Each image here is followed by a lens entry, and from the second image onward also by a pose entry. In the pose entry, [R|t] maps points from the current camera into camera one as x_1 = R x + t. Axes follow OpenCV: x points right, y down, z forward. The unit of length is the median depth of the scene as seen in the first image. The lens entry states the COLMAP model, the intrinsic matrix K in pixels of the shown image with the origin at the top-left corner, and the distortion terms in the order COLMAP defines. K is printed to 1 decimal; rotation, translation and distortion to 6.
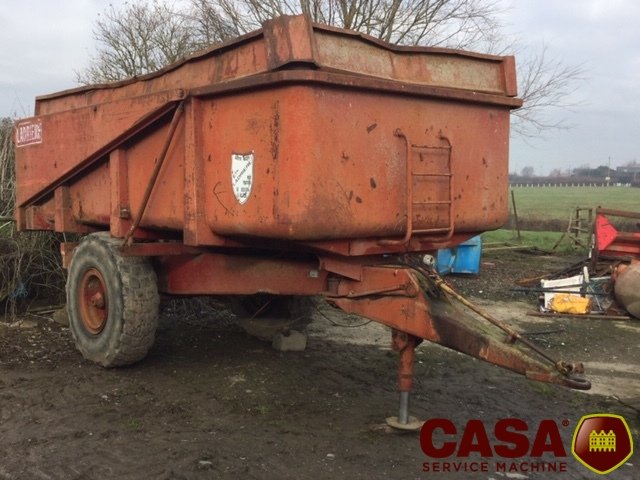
lens RADIAL K [[765.4, 0, 320.0], [0, 765.4, 241.2], [0, 0, 1]] dist [0.141005, 0.000000]
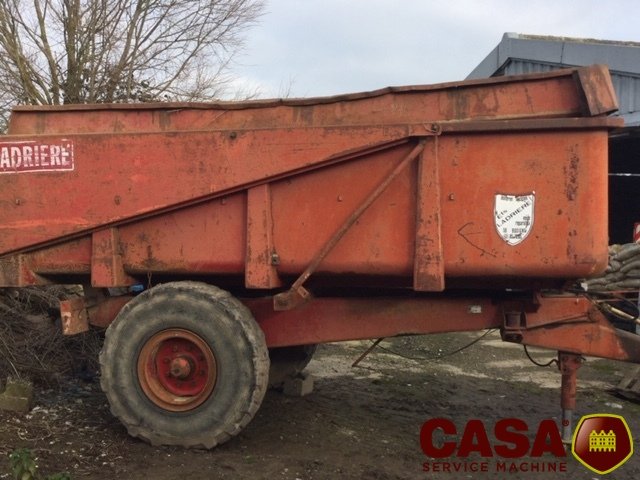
lens RADIAL K [[765.4, 0, 320.1], [0, 765.4, 240.9], [0, 0, 1]] dist [0.141005, 0.000000]
pose [[0.777255, -0.040912, 0.627854, -0.875880], [0.049836, 0.998752, 0.003385, -0.066727], [-0.627208, 0.028659, 0.778324, 0.368731]]
